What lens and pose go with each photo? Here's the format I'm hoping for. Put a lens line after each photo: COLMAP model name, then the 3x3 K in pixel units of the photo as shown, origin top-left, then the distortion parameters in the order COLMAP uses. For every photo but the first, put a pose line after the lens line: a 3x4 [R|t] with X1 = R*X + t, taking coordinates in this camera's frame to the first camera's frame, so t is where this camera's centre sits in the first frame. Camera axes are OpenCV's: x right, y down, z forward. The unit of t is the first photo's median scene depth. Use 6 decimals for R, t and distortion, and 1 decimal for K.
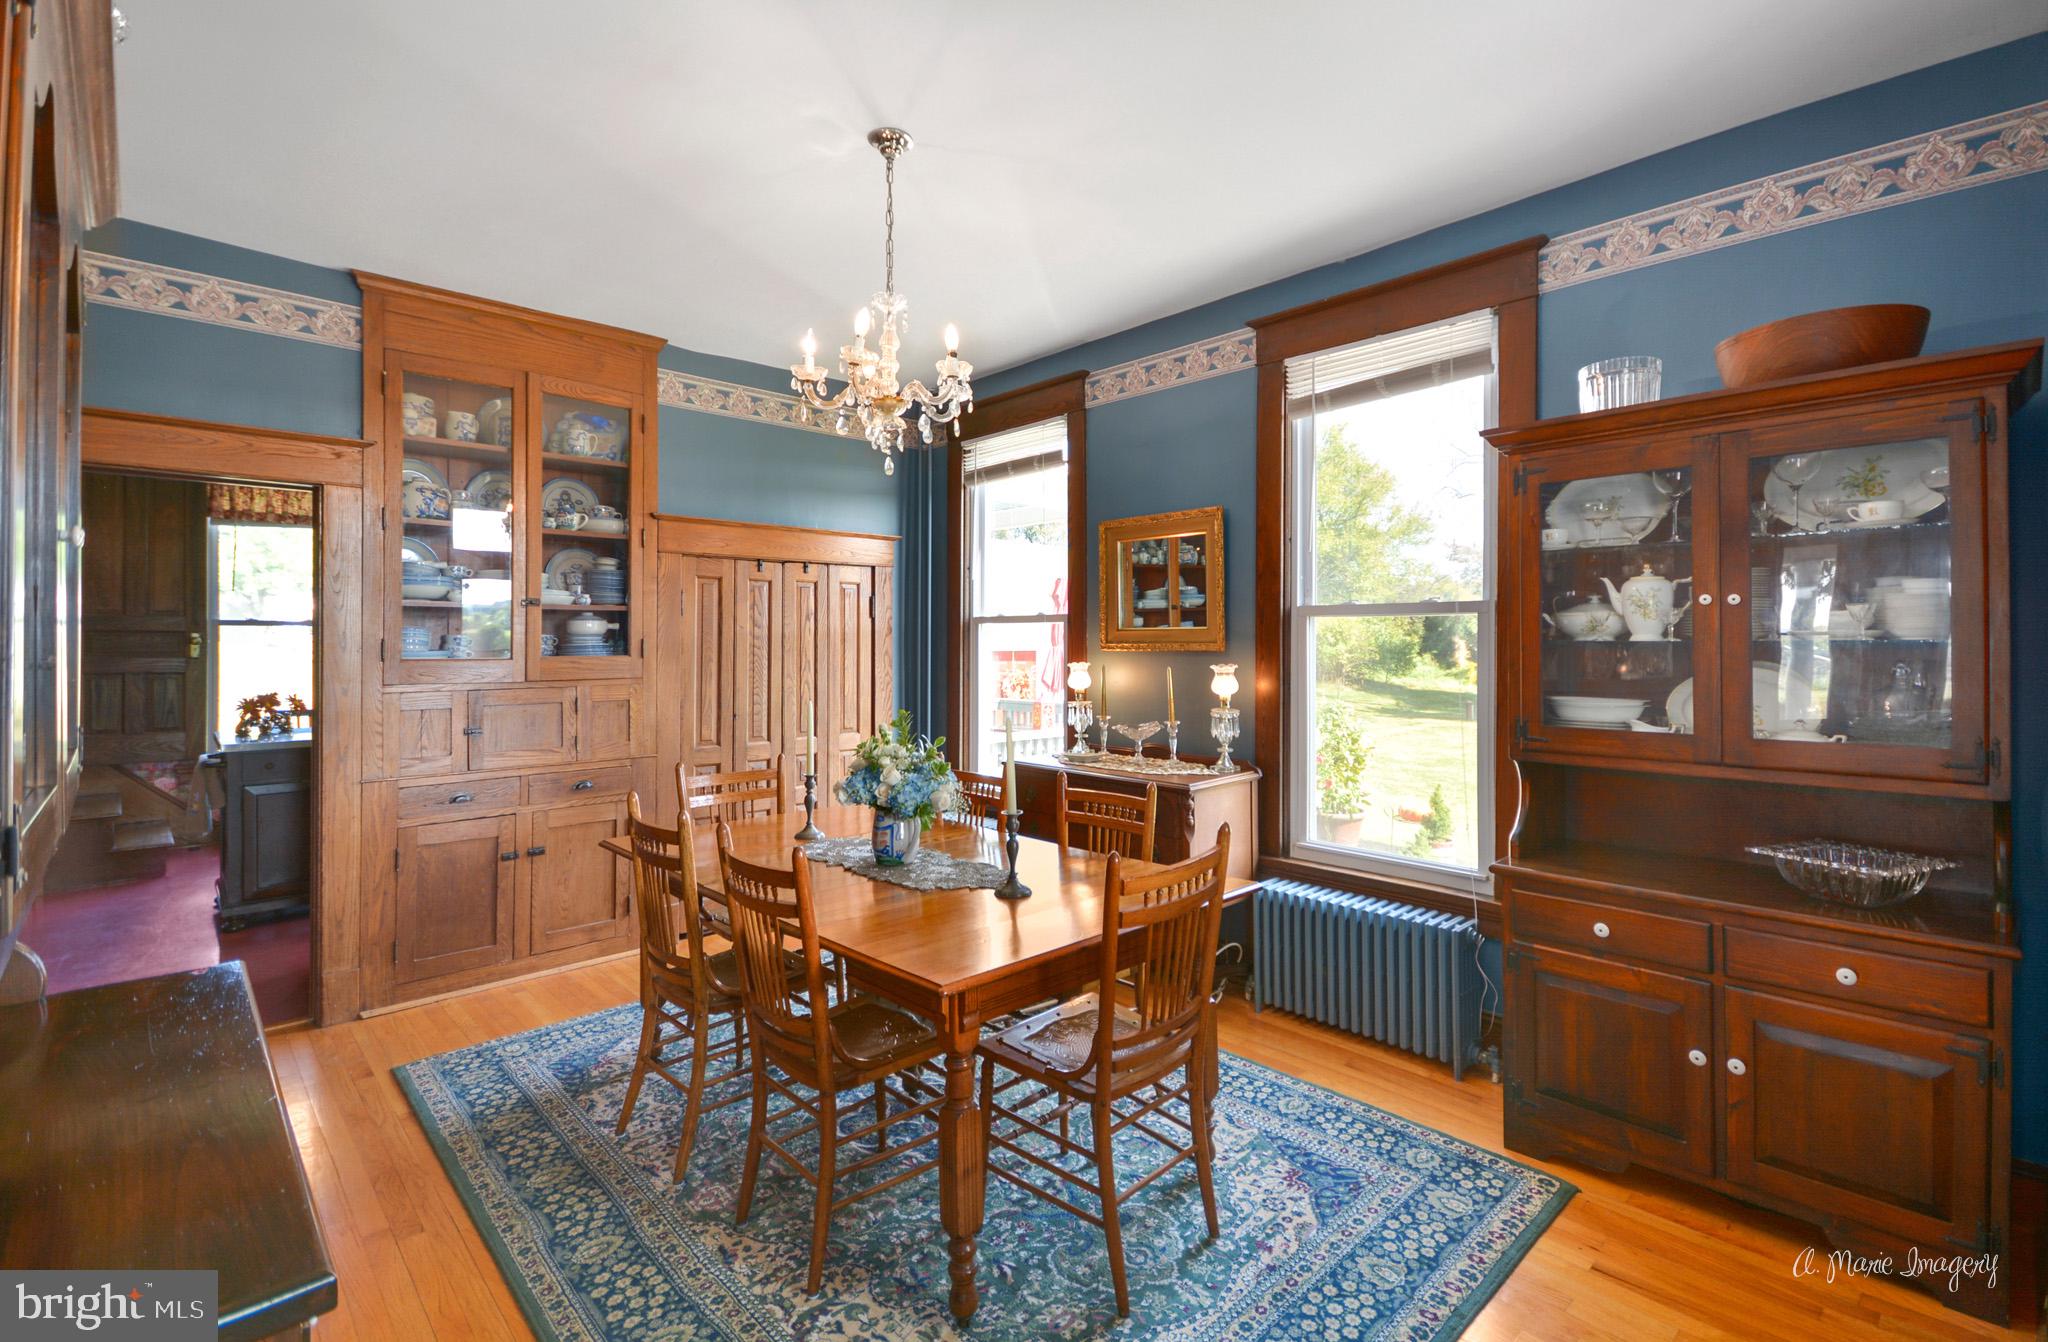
lens RADIAL K [[896.7, 0, 1024.3], [0, 896.7, 654.1], [0, 0, 1]] dist [-0.004944, -0.000071]
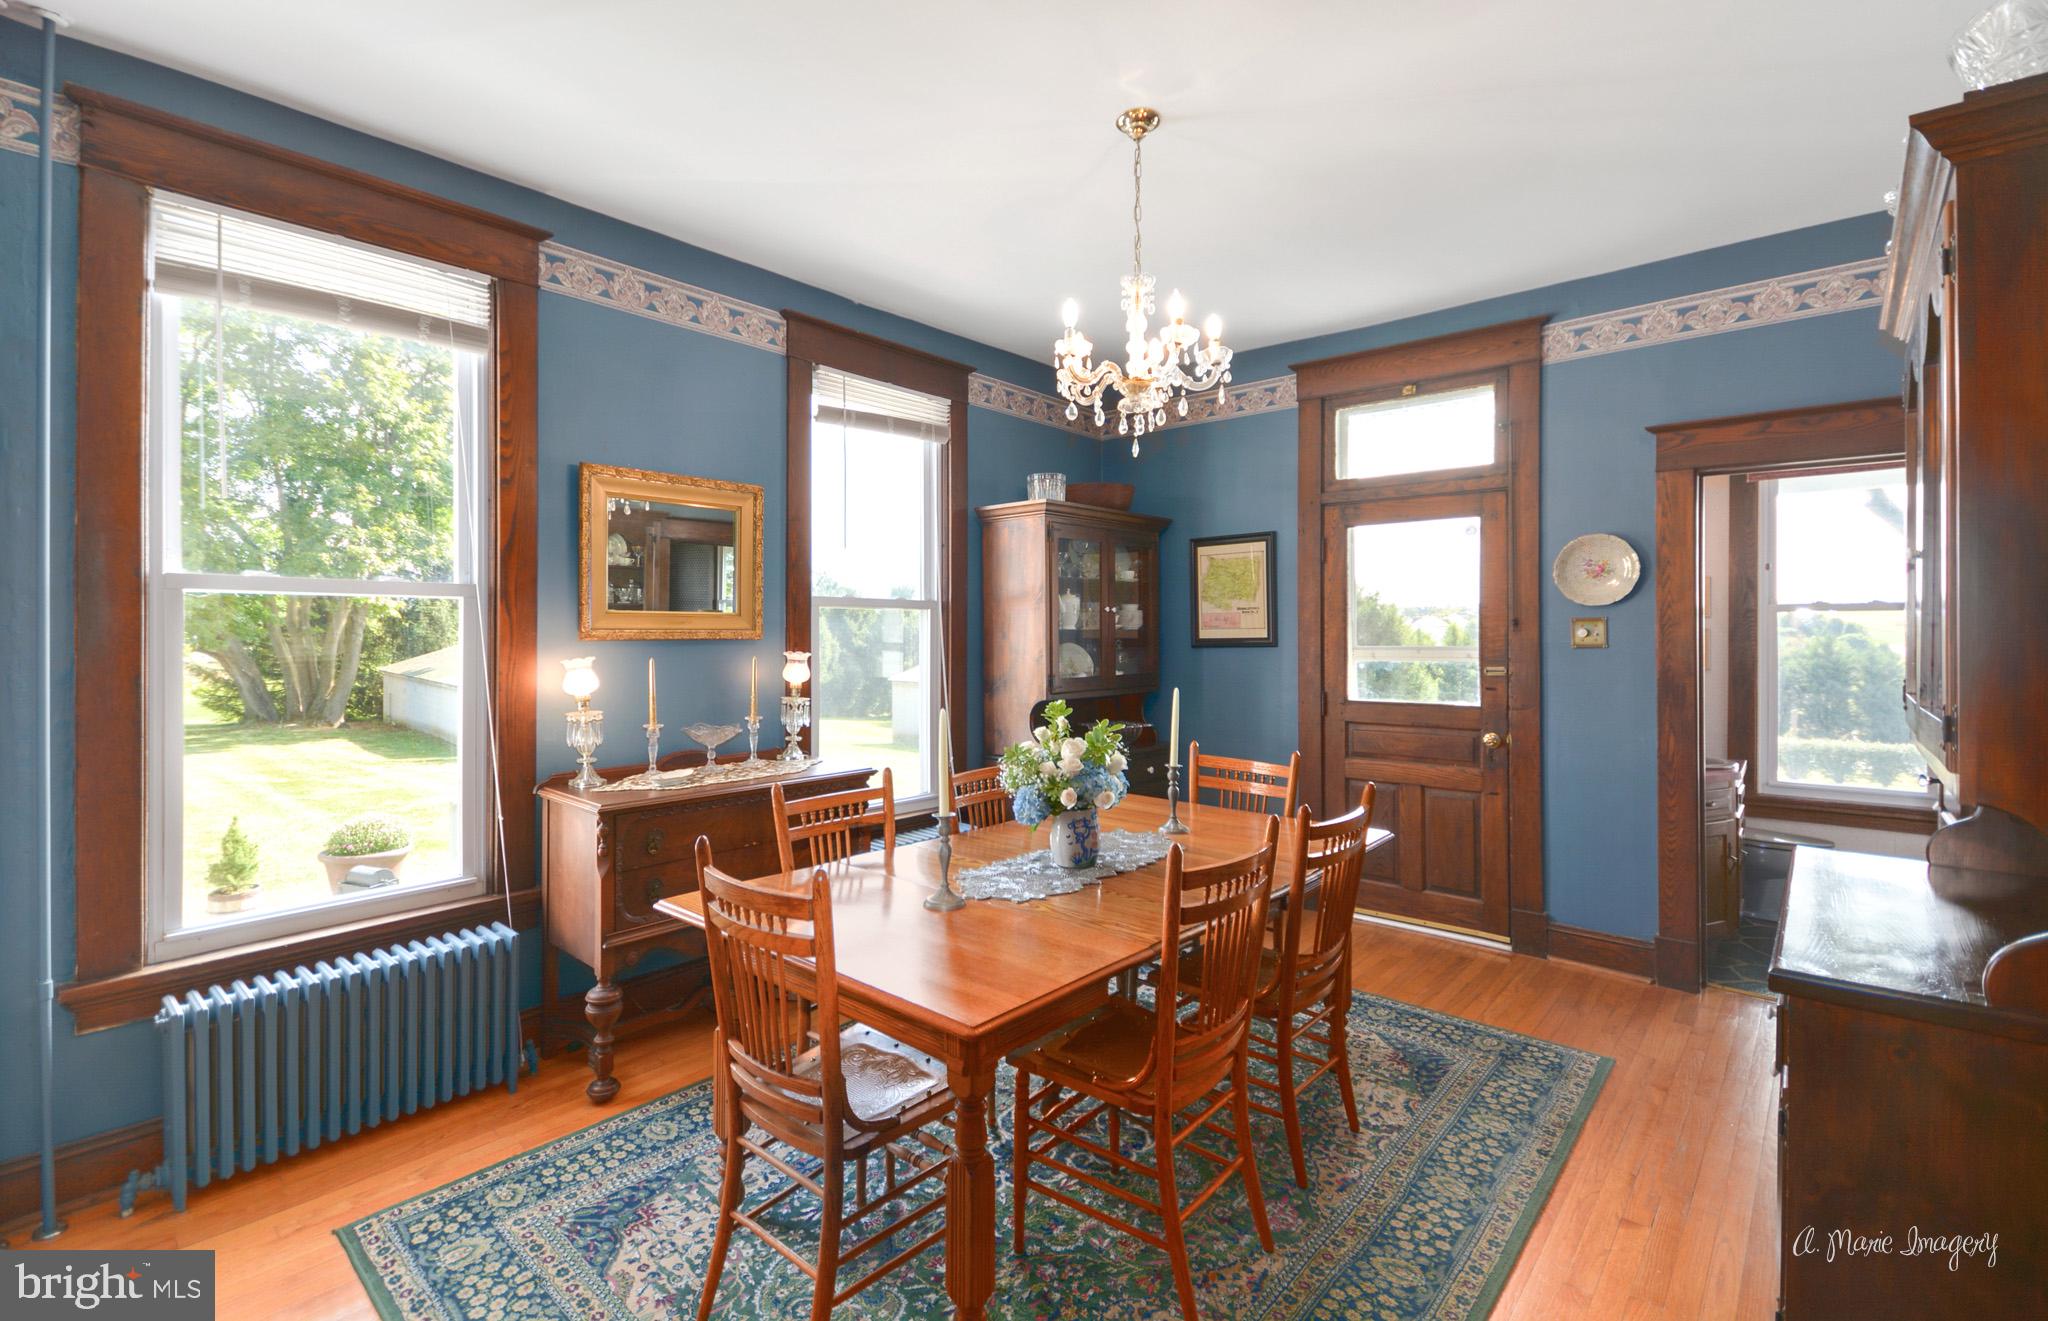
lens RADIAL K [[899.3, 0, 1027.5], [0, 899.3, 642.8], [0, 0, 1]] dist [0.003958, 0.000211]
pose [[-0.075578, -0.005127, 0.997127, -0.760460], [0.013111, 0.999895, 0.006135, -0.000597], [-0.997054, 0.013537, -0.075503, 0.795857]]
